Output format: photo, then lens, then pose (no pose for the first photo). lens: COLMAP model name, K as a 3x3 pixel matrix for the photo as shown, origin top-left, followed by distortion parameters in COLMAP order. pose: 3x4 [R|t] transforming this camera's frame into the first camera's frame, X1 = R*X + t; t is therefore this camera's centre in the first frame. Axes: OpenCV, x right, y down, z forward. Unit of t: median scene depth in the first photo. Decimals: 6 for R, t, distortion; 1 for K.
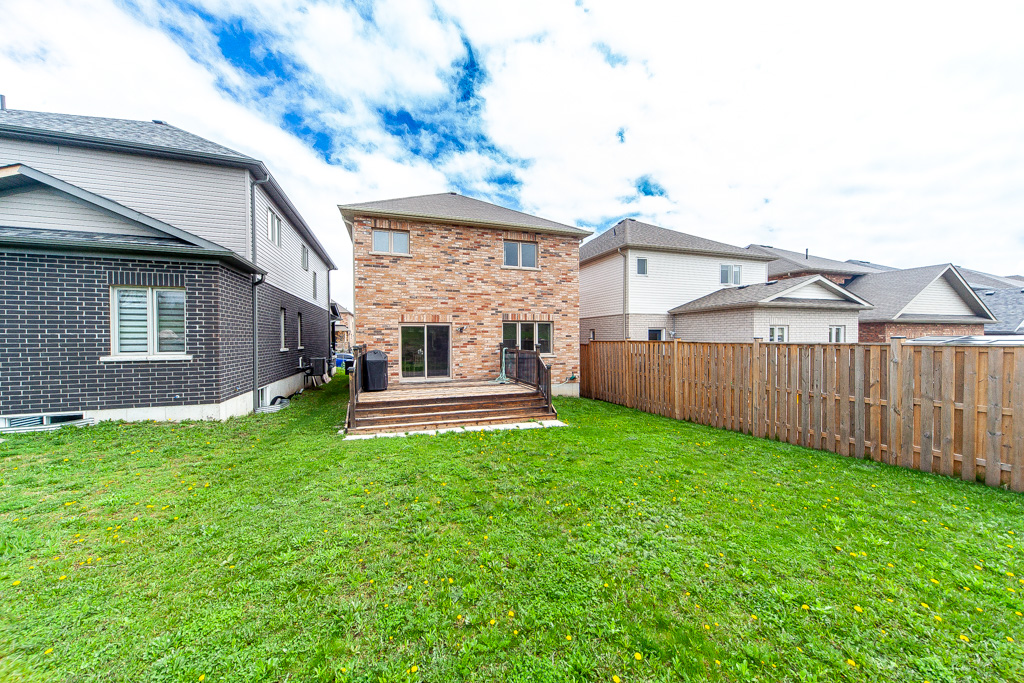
lens RADIAL K [[357.7, 0, 512.0], [0, 357.7, 340.9], [0, 0, 1]] dist [0.002292, 0.000194]
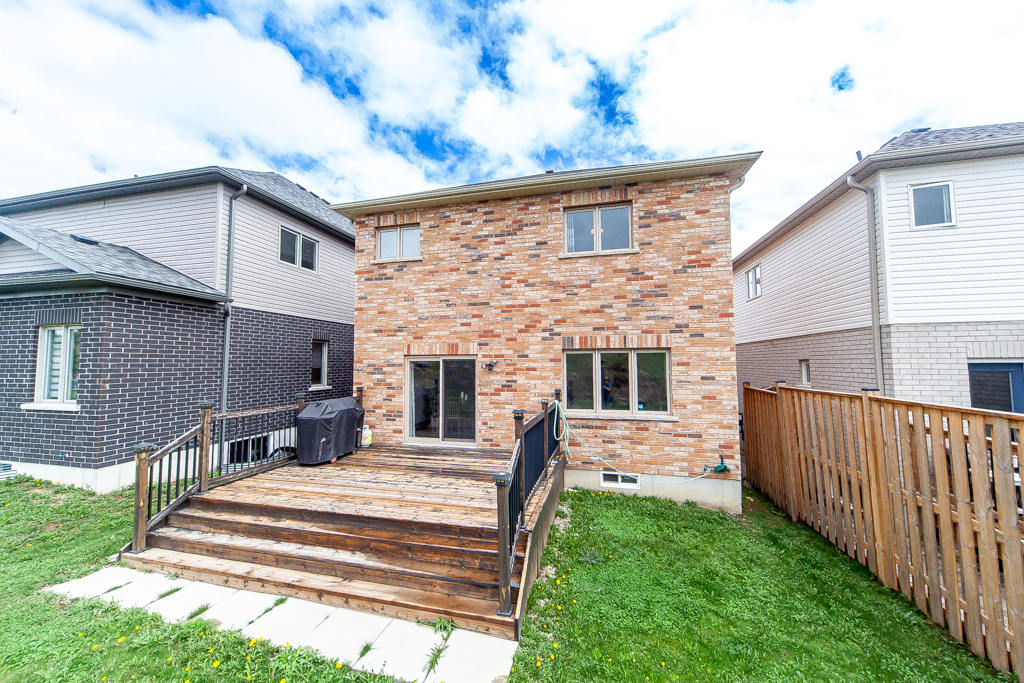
lens RADIAL K [[357.7, 0, 512.0], [0, 357.7, 340.9], [0, 0, 1]] dist [0.002292, 0.000194]
pose [[0.840490, -0.030788, -0.540951, 0.217871], [-0.004672, 0.997935, -0.064055, -0.034720], [0.541807, 0.056365, 0.838611, 0.499525]]
